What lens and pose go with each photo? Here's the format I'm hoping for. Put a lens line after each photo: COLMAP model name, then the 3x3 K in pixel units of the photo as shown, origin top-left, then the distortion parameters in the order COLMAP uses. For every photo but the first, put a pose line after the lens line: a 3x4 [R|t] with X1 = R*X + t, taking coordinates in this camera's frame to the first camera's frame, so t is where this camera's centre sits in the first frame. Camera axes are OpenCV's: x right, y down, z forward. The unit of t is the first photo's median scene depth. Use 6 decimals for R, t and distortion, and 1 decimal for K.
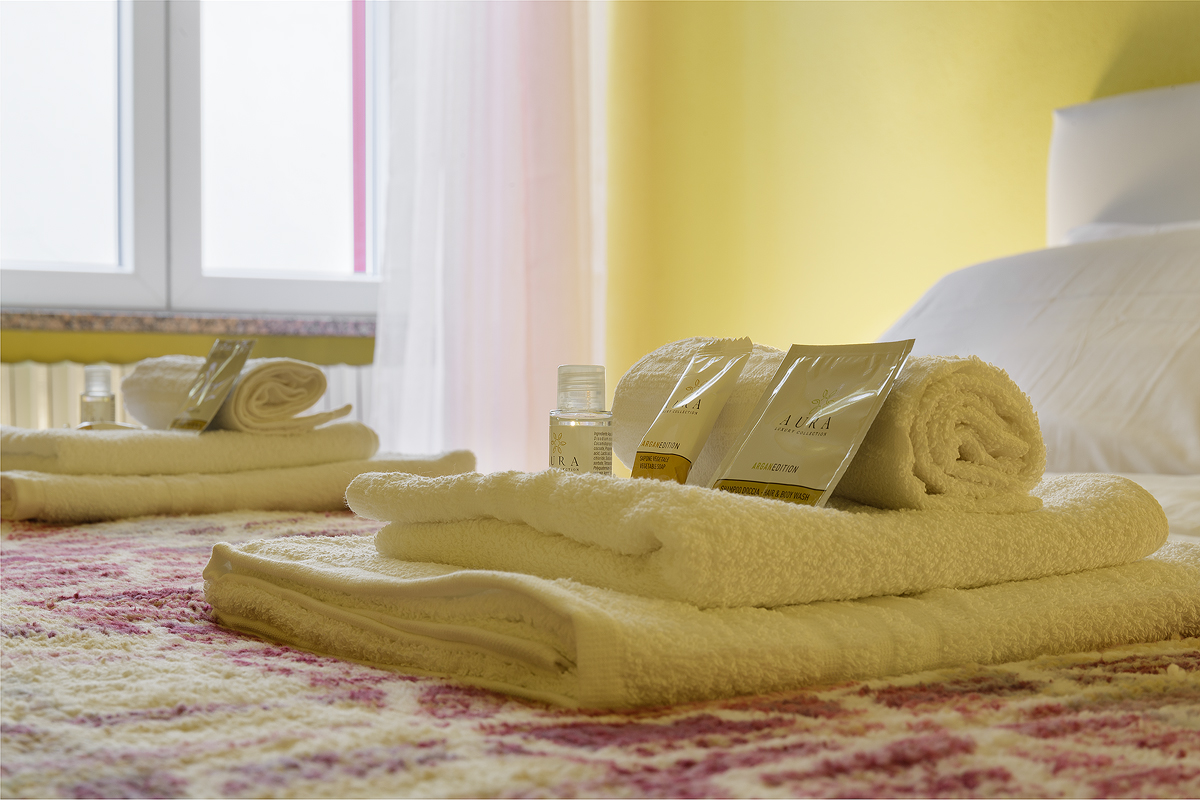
lens RADIAL K [[2030.7, 0, 600.0], [0, 2030.7, 400.0], [0, 0, 1]] dist [-0.009713, -0.018005]
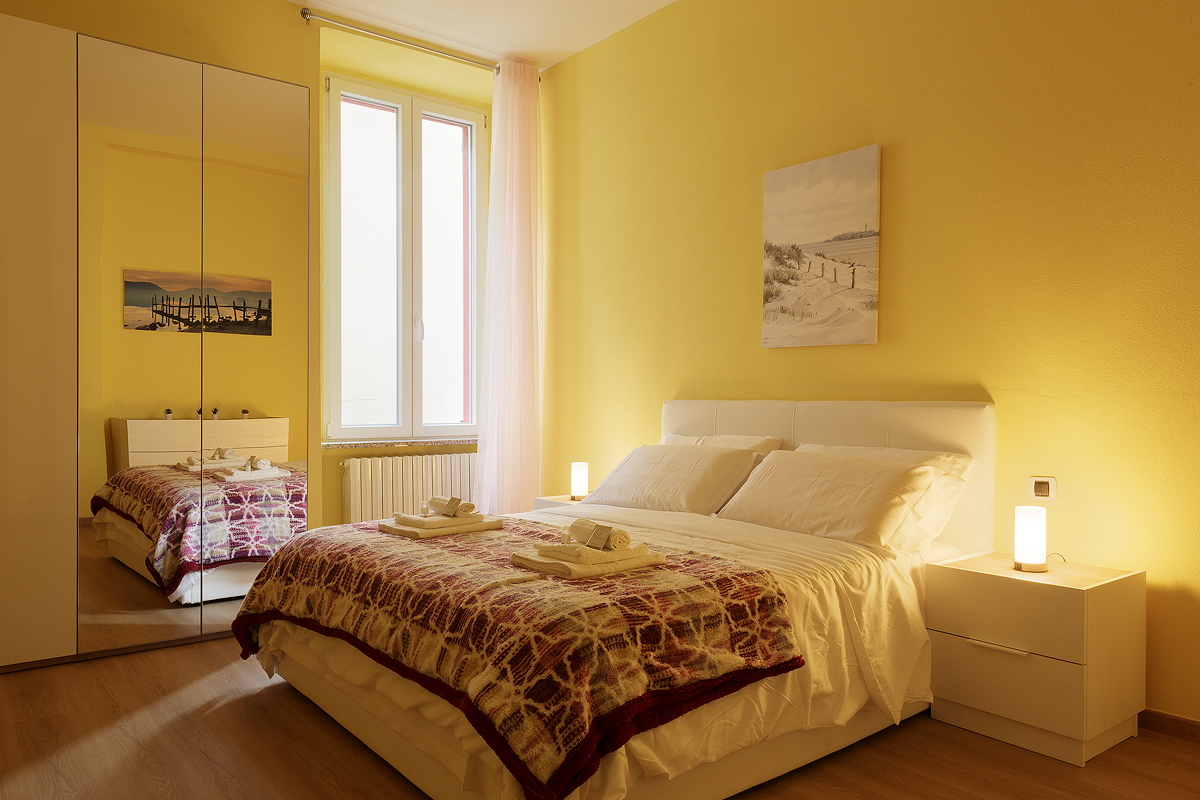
lens RADIAL K [[854.1, 0, 600.0], [0, 854.1, 400.0], [0, 0, 1]] dist [0.000866, 0.000038]
pose [[0.994993, 0.001745, 0.099932, -0.222610], [-0.001286, 0.999988, -0.004657, -0.517642], [-0.099939, 0.004505, 0.994983, -2.277962]]
